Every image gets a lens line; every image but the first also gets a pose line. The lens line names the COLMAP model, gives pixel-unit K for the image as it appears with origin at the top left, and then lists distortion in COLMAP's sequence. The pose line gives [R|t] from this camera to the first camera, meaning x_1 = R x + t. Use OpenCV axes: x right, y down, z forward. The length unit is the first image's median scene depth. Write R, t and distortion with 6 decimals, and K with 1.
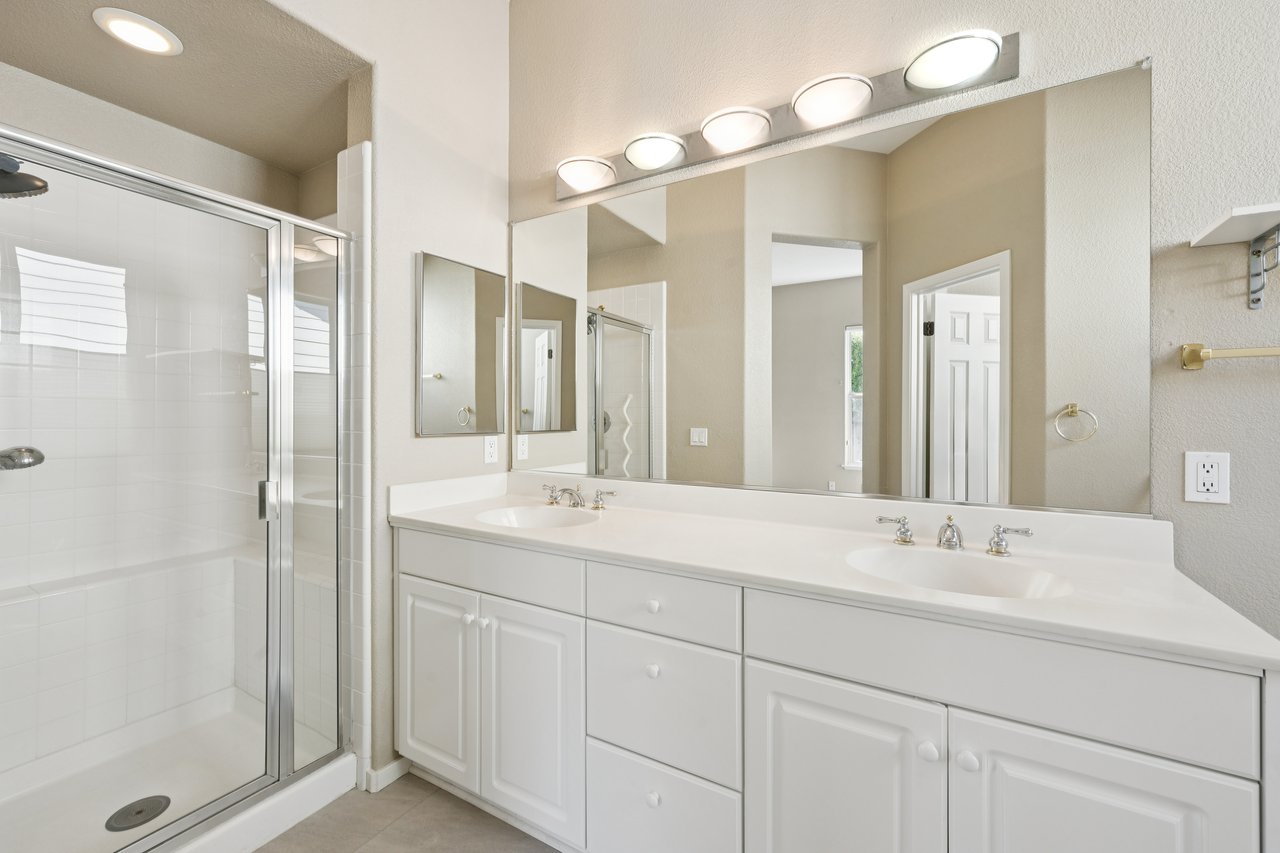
lens RADIAL K [[526.7, 0, 631.6], [0, 526.7, 417.6], [0, 0, 1]] dist [0.002534, 0.000794]
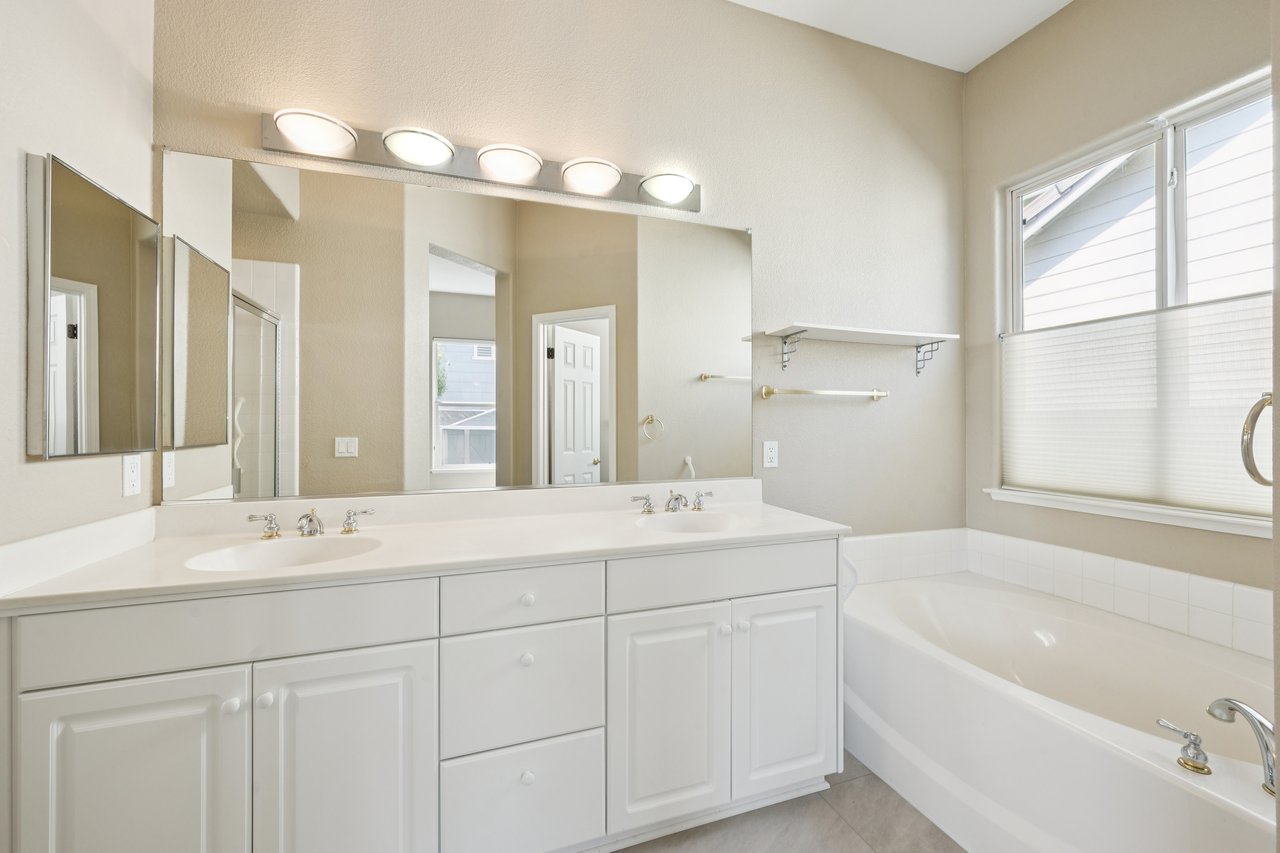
lens RADIAL K [[526.7, 0, 626.4], [0, 526.7, 424.7], [0, 0, 1]] dist [0.002534, 0.000794]
pose [[0.640745, -0.005761, 0.767732, -0.382619], [0.005738, 0.999980, 0.002715, -0.002432], [-0.767733, 0.002666, 0.640765, 0.085193]]
